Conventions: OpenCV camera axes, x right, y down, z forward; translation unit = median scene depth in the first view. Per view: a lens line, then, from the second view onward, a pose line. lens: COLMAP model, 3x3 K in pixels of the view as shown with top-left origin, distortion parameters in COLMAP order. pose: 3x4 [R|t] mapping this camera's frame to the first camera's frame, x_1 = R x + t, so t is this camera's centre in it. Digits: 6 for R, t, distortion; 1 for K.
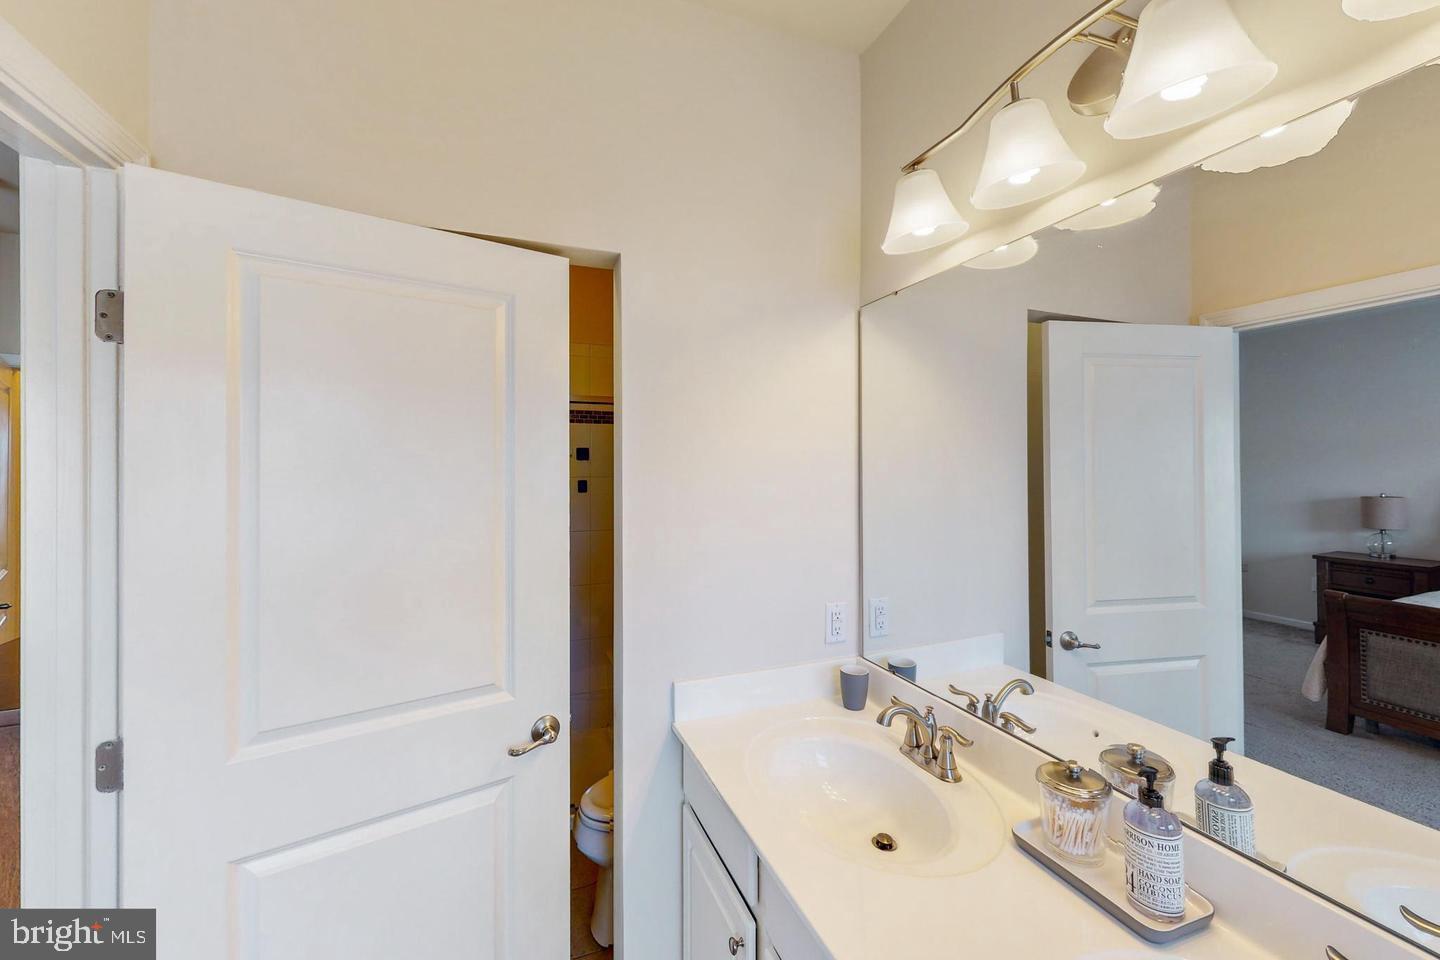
lens RADIAL K [[596.0, 0, 715.5], [0, 596.0, 469.8], [0, 0, 1]] dist [-0.001730, 0.000058]
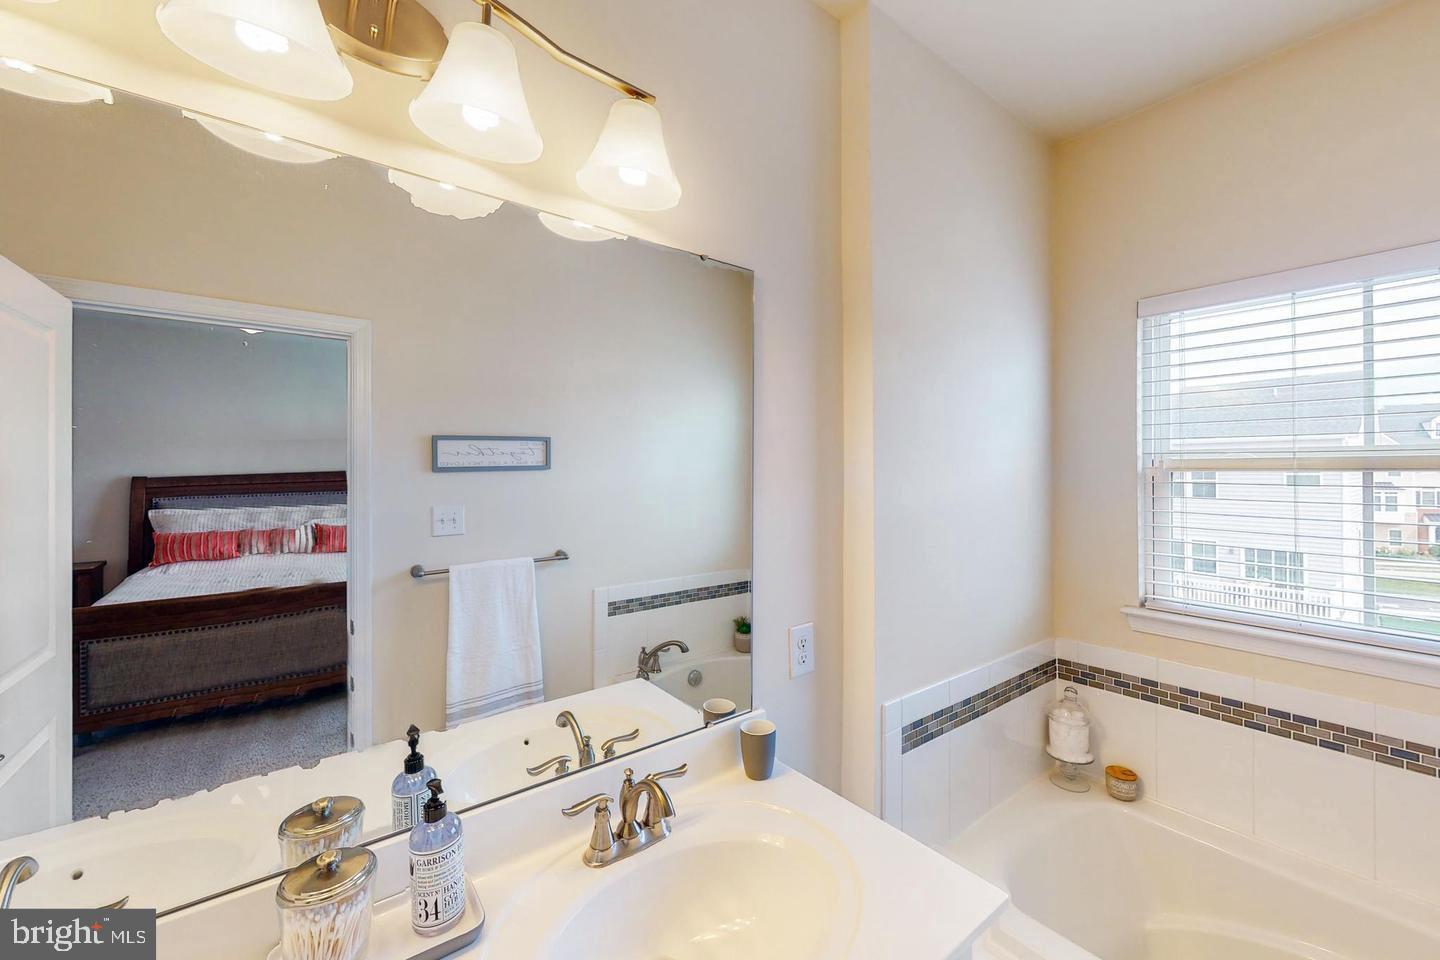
lens RADIAL K [[596.0, 0, 715.5], [0, 596.0, 469.8], [0, 0, 1]] dist [-0.001730, 0.000058]
pose [[-0.283583, 0.005296, 0.958933, -0.300475], [0.000174, 0.999985, -0.005472, -0.003128], [-0.958948, -0.001385, -0.283580, 0.756903]]
